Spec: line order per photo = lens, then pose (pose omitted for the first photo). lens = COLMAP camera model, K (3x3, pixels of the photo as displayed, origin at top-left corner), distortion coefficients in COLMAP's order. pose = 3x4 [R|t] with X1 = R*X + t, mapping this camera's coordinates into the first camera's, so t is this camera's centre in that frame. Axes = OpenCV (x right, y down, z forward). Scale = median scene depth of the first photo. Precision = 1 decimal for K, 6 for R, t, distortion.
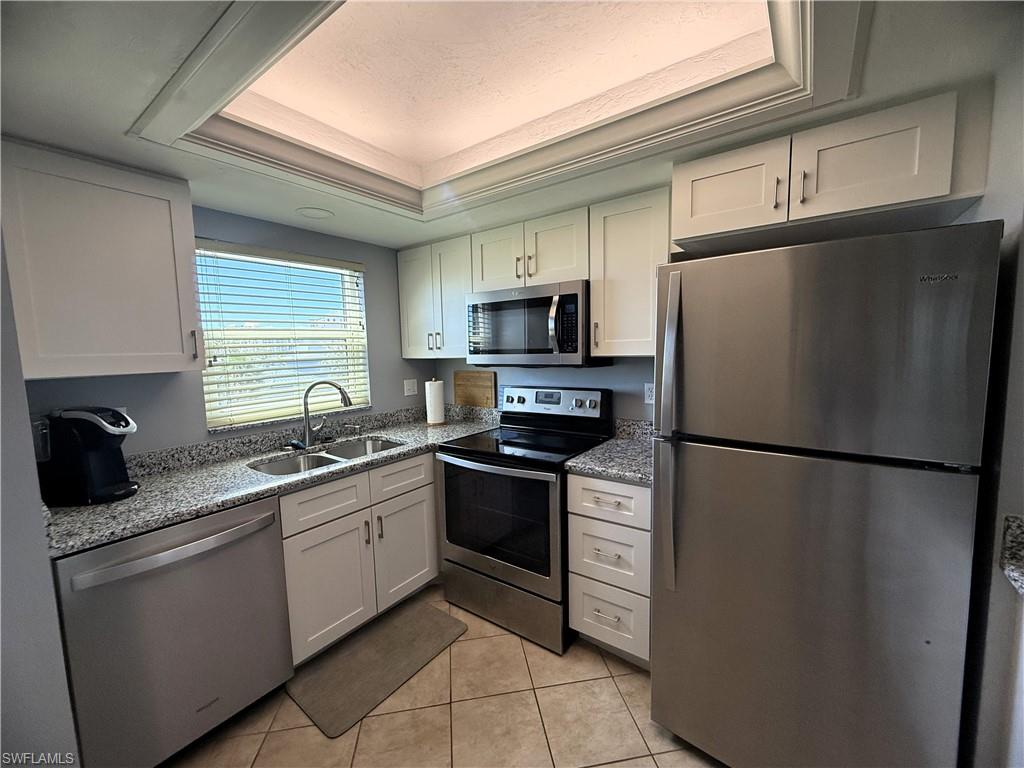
lens RADIAL K [[408.8, 0, 508.9], [0, 408.8, 383.2], [0, 0, 1]] dist [-0.000302, -0.000819]
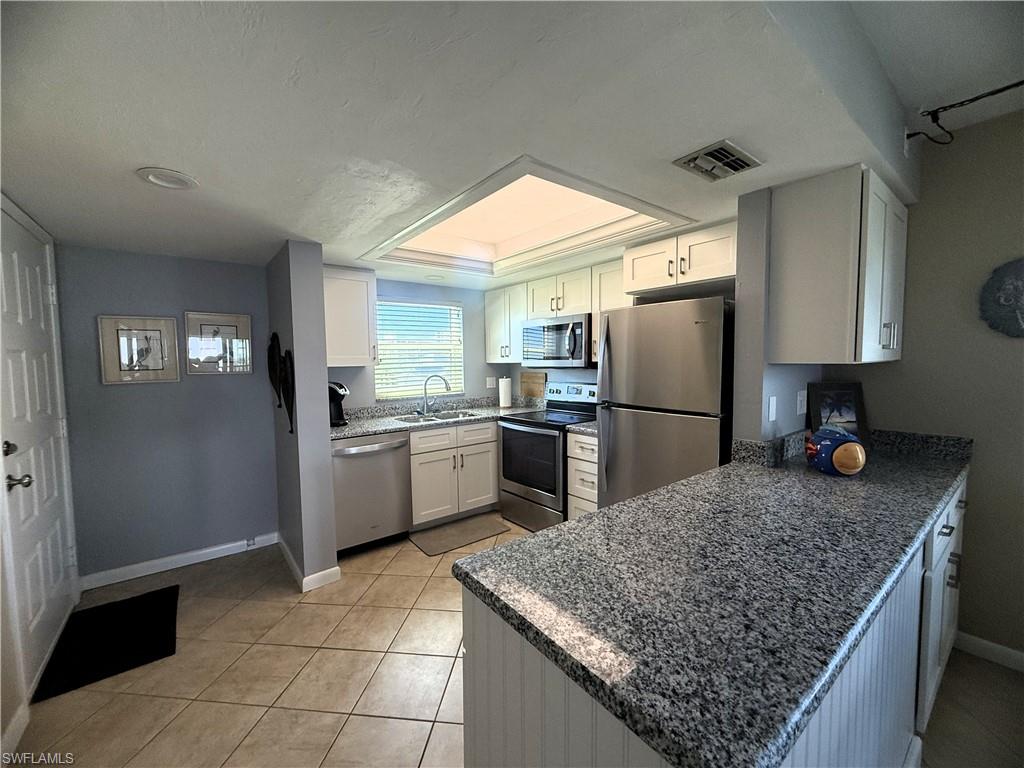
lens RADIAL K [[408.8, 0, 510.1], [0, 408.8, 381.7], [0, 0, 1]] dist [-0.000302, -0.000819]
pose [[0.962985, 0.024438, -0.268444, 0.292839], [-0.032200, 0.999180, -0.024547, 0.053733], [0.267624, 0.032282, 0.962982, -0.532482]]
